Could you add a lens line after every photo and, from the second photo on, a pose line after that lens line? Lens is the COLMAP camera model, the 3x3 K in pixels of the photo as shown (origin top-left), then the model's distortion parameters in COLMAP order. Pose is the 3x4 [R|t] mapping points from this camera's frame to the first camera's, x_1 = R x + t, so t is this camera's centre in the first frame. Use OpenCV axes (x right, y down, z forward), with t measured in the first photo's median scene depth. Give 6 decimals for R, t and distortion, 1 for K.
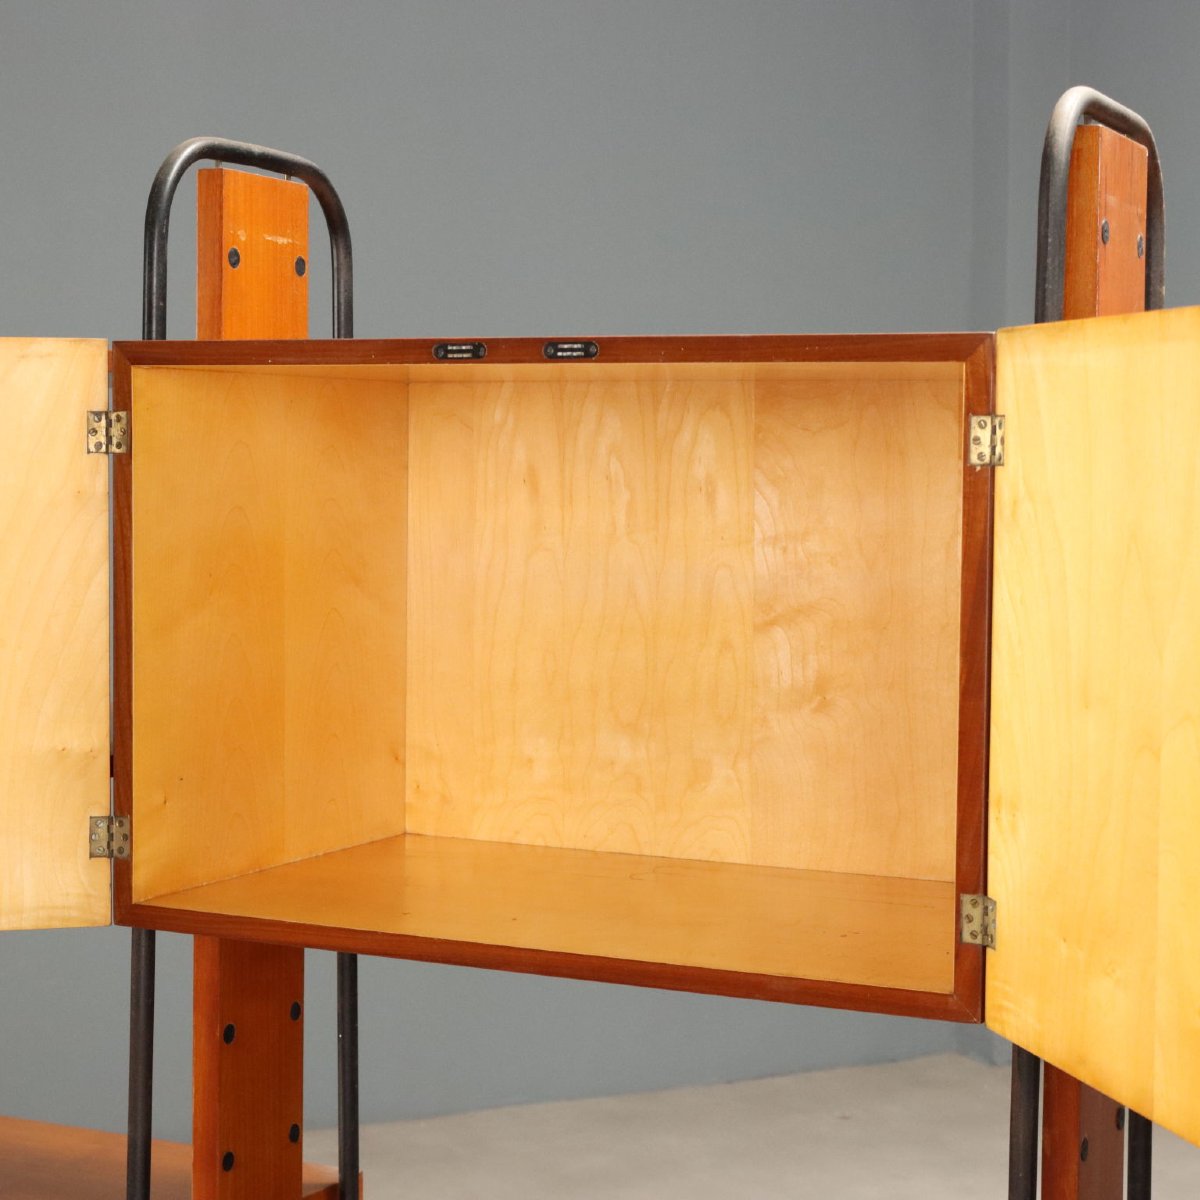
lens RADIAL K [[2330.2, 0, 599.1], [0, 2330.2, 598.3], [0, 0, 1]] dist [0.034246, 0.000000]
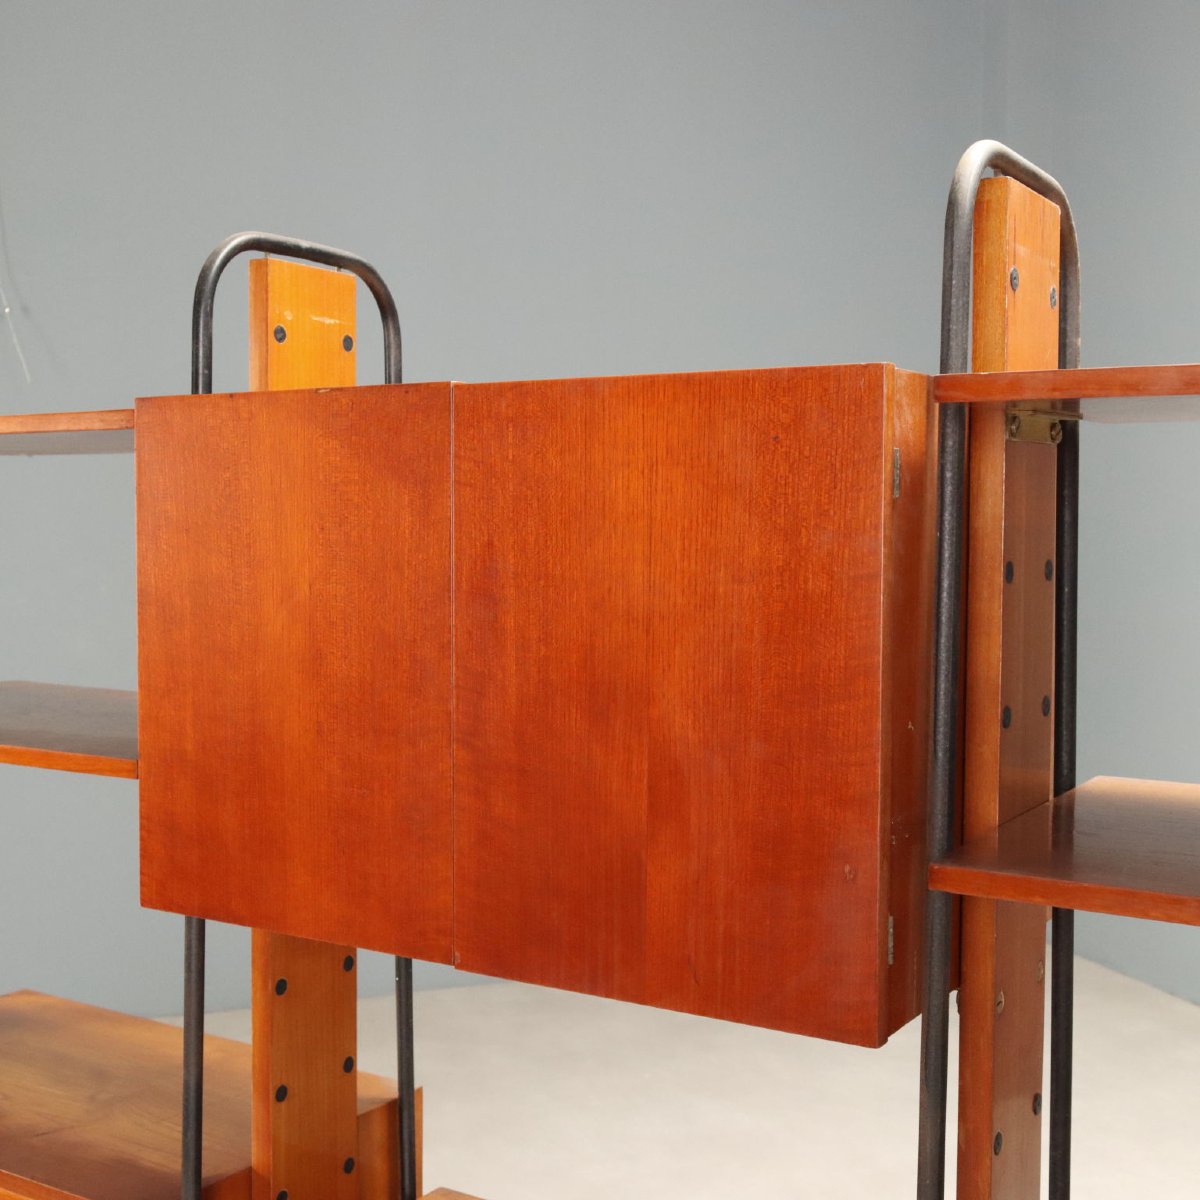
lens RADIAL K [[1520.8, 0, 601.9], [0, 1520.8, 601.7], [0, 0, 1]] dist [-0.000254, 0.000000]
pose [[0.995173, -0.001968, -0.098120, 0.088341], [0.001871, 0.999998, -0.001081, -0.009589], [0.098122, 0.000892, 0.995174, 0.267697]]
